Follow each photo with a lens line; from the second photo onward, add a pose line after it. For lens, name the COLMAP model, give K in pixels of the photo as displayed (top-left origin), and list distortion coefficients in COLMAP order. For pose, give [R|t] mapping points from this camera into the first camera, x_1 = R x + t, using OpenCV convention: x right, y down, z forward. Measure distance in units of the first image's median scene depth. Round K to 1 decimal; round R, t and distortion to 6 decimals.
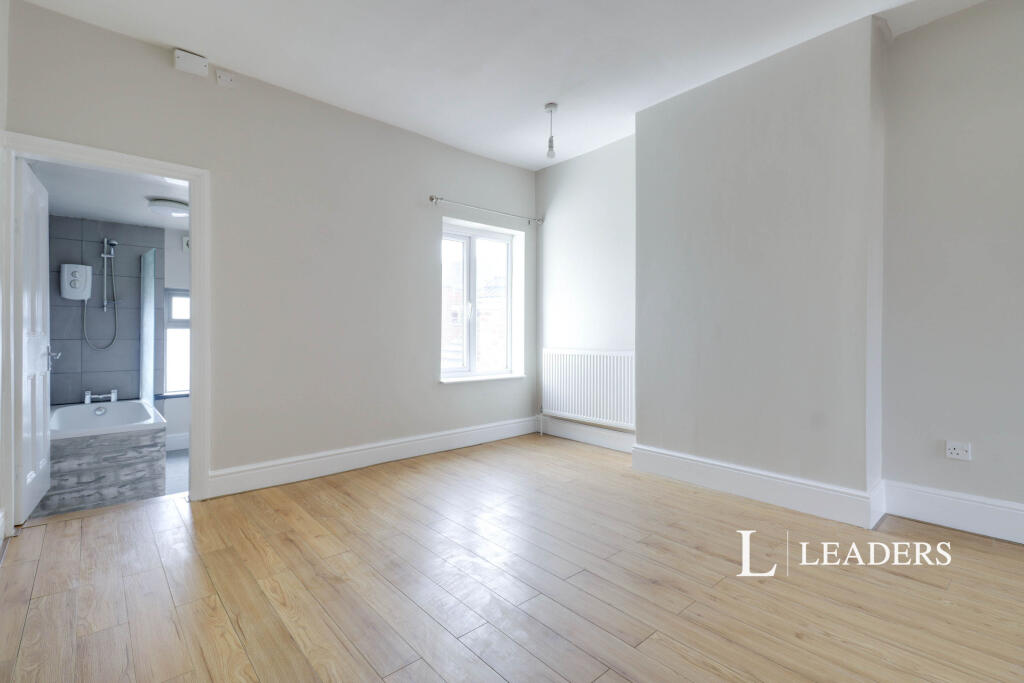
lens RADIAL K [[471.0, 0, 516.3], [0, 471.0, 330.1], [0, 0, 1]] dist [0.000446, -0.000726]
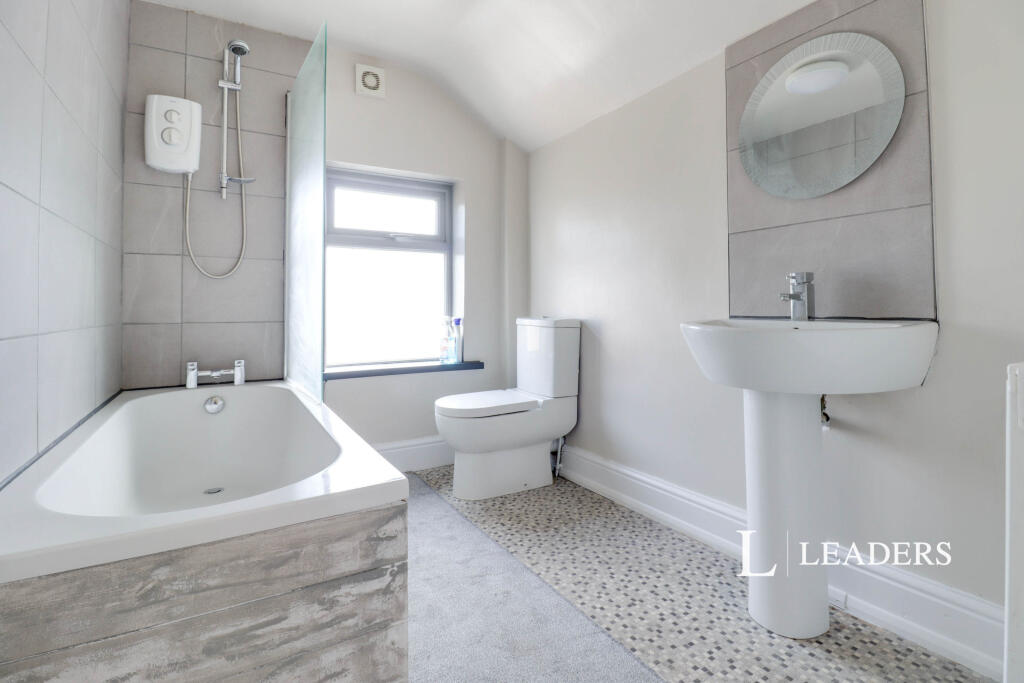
lens RADIAL K [[492.7, 0, 510.6], [0, 492.7, 304.7], [0, 0, 1]] dist [0.000620, -0.017002]
pose [[0.979771, -0.002172, -0.200112, -0.490916], [0.000726, 0.999973, -0.007300, 0.074816], [0.200122, 0.007008, 0.979746, 0.572775]]
